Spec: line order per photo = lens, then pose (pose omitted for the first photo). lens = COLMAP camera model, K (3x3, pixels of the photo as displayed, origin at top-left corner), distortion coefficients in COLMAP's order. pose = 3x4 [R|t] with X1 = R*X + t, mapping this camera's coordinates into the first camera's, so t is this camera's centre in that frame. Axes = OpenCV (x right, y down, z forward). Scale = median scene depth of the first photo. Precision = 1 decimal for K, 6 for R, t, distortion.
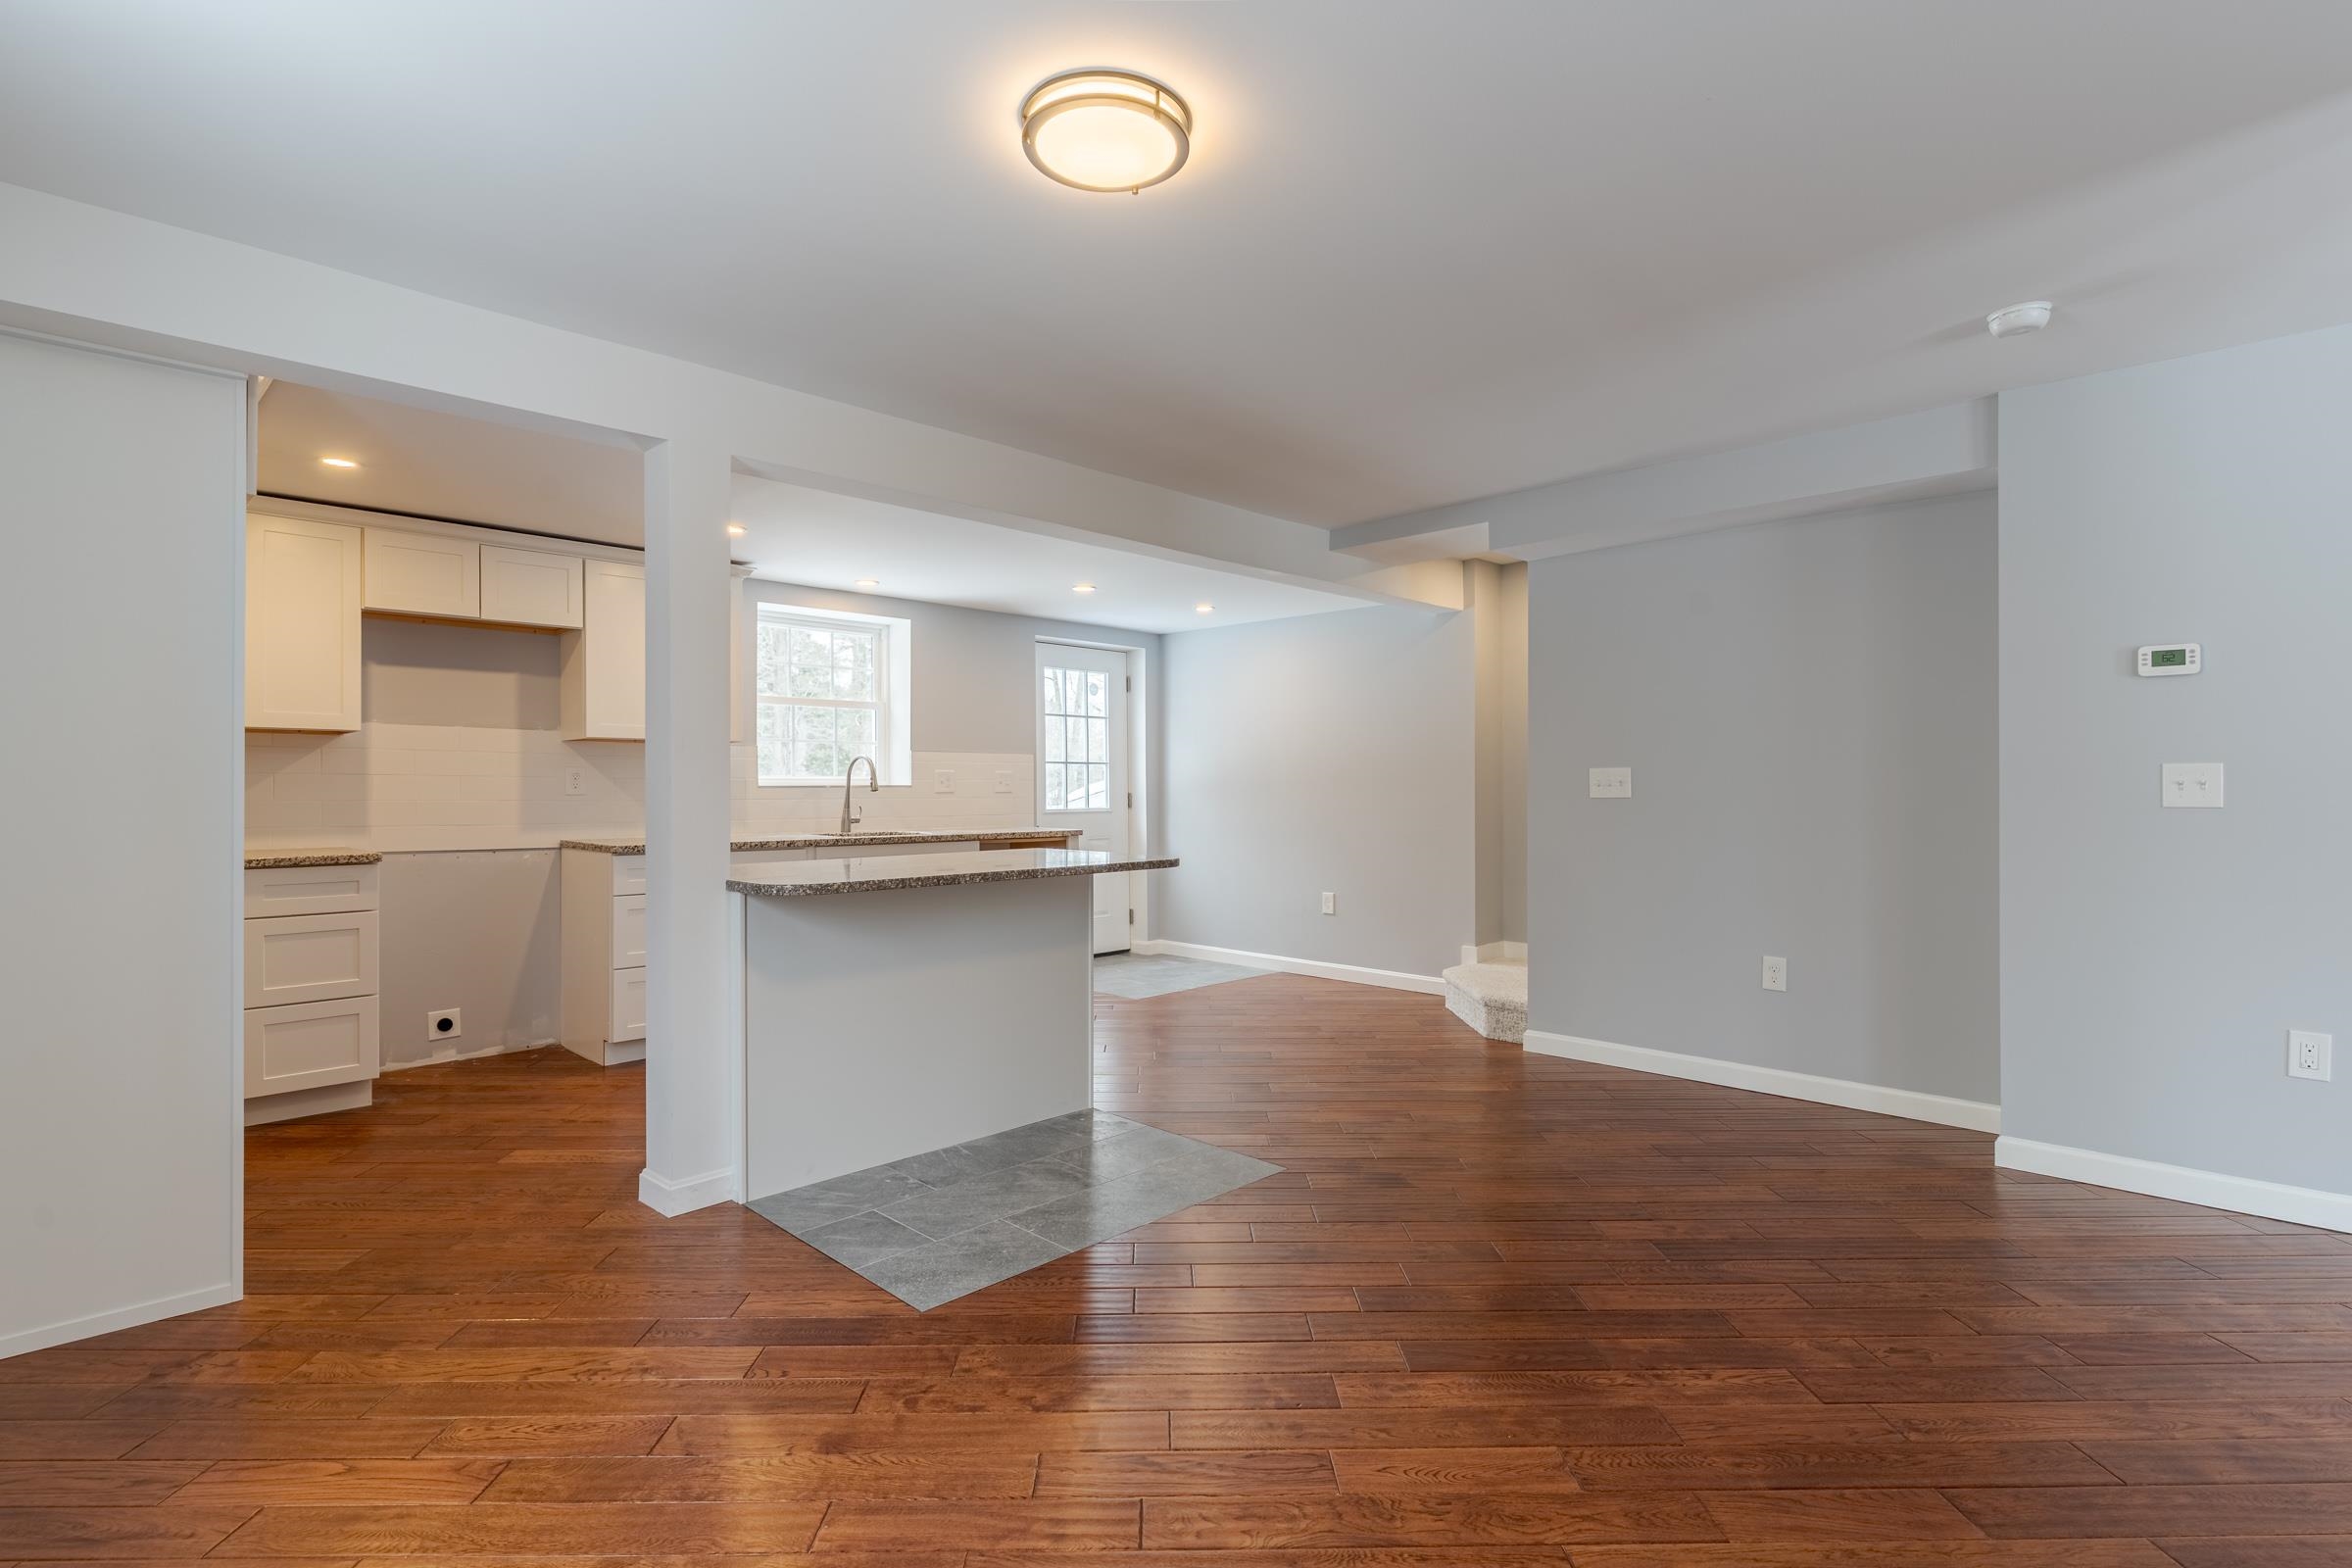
lens RADIAL K [[1128.4, 0, 1179.9], [0, 1128.4, 752.2], [0, 0, 1]] dist [0.002739, 0.000465]
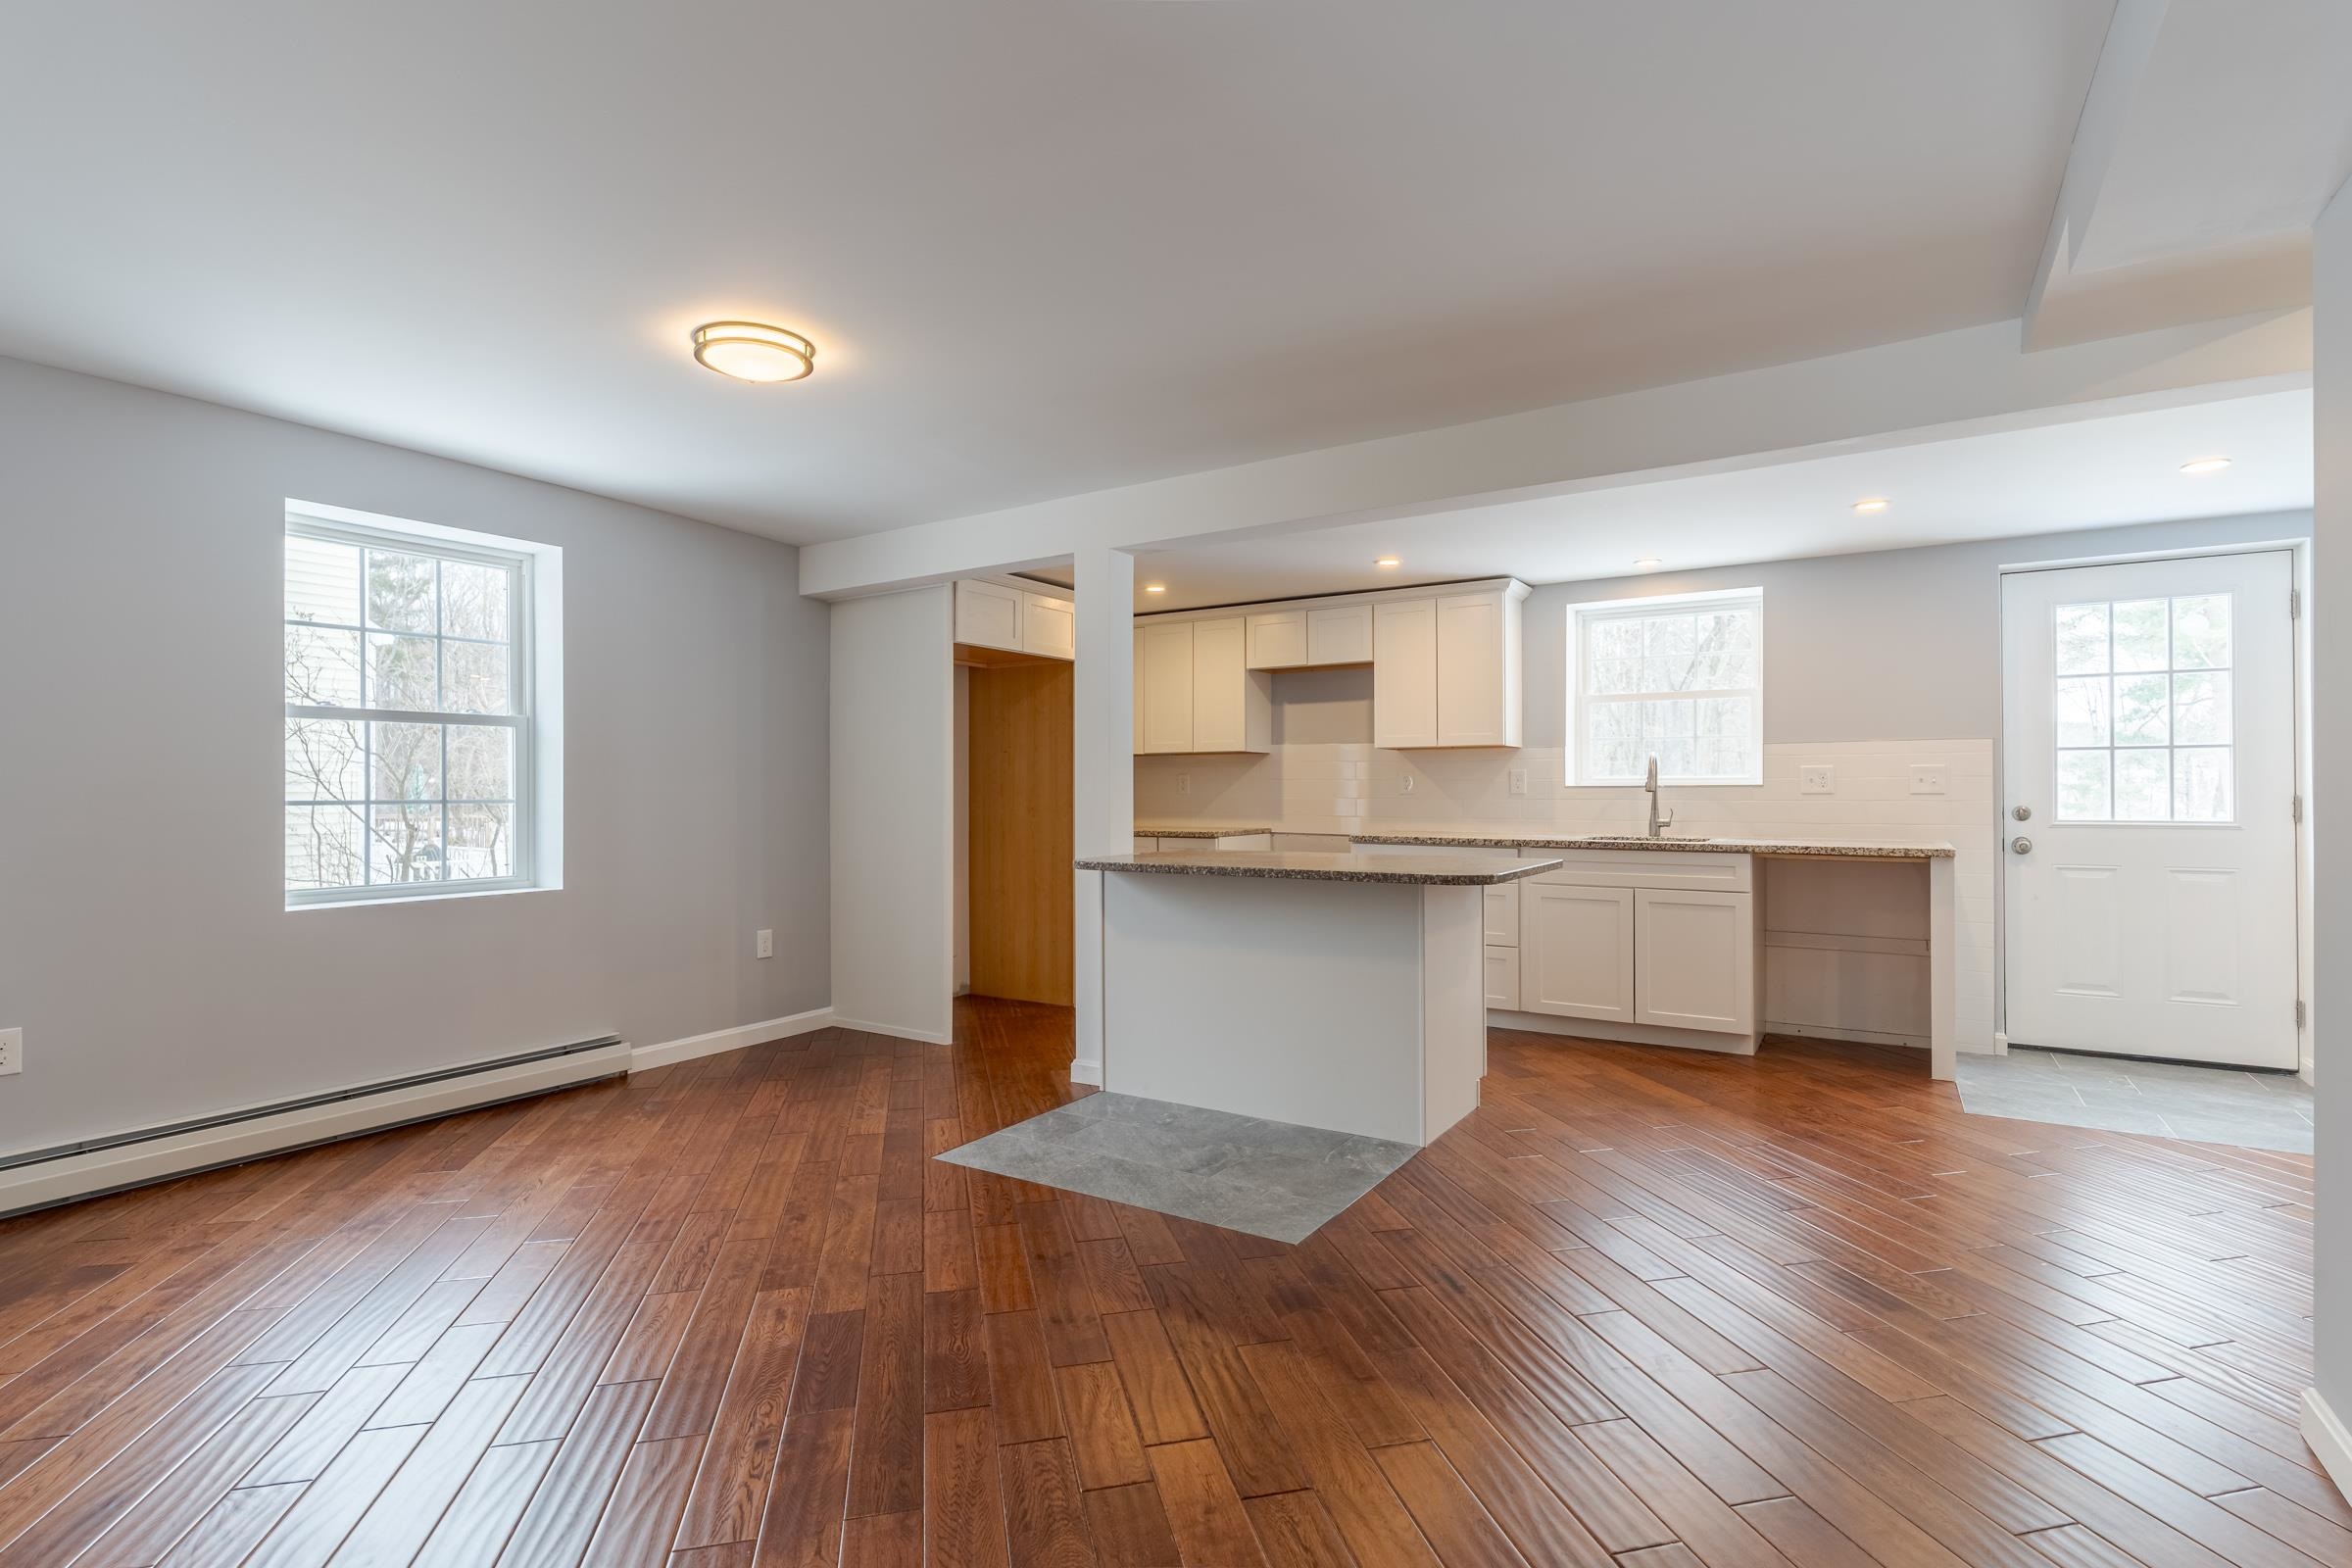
lens RADIAL K [[1117.7, 0, 1176.0], [0, 1117.7, 784.0], [0, 0, 1]] dist [-0.000137, -0.000050]
pose [[0.202812, -0.004995, -0.979205, 0.615099], [0.032634, 0.999466, 0.001660, 0.017057], [0.978674, -0.032292, 0.202867, 0.524695]]
